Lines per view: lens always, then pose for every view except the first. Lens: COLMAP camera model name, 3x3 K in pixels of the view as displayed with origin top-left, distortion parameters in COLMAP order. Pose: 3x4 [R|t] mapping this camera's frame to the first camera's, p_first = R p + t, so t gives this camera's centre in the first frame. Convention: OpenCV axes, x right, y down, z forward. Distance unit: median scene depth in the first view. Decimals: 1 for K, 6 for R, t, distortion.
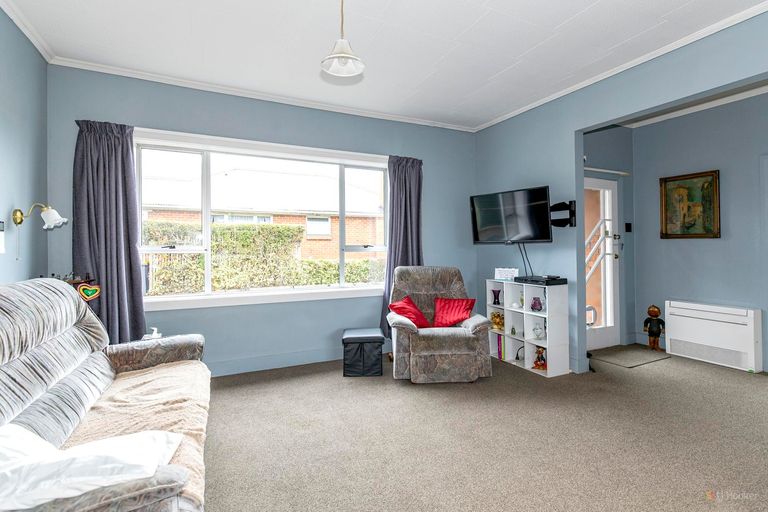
lens RADIAL K [[374.9, 0, 377.7], [0, 374.9, 253.4], [0, 0, 1]] dist [-0.001611, 0.000581]
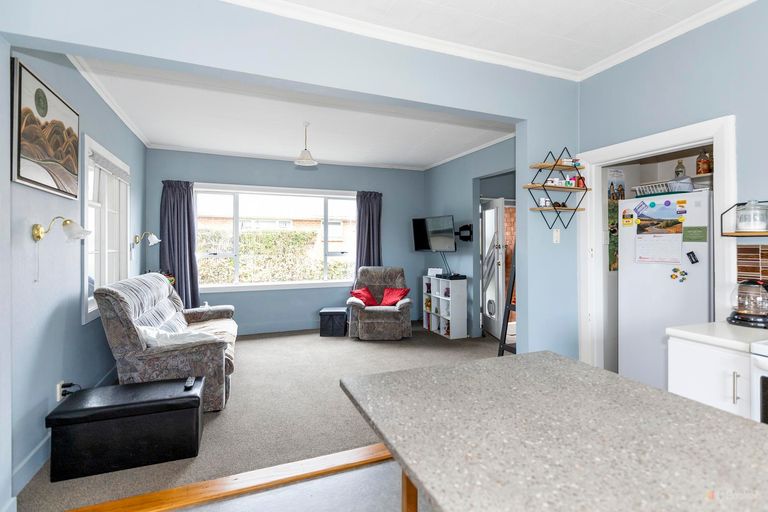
lens RADIAL K [[374.9, 0, 379.2], [0, 374.9, 248.6], [0, 0, 1]] dist [-0.001611, 0.000581]
pose [[0.997849, 0.003314, -0.065475, 0.245807], [-0.003740, 0.999973, -0.006395, -0.030070], [0.065452, 0.006626, 0.997834, -0.530464]]
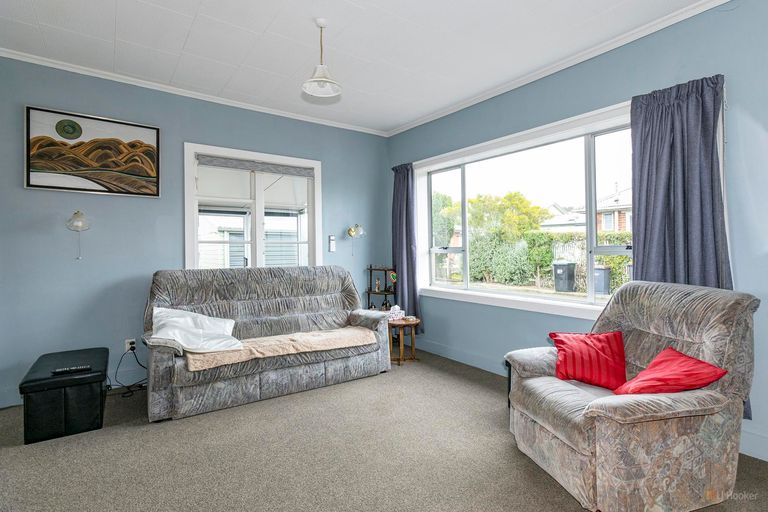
lens RADIAL K [[374.9, 0, 387.7], [0, 374.9, 250.2], [0, 0, 1]] dist [-0.001611, 0.000581]
pose [[0.206151, 0.008583, -0.978483, 0.625572], [-0.015425, 0.999866, 0.005521, -0.012817], [0.978399, 0.013955, 0.206256, 0.551835]]
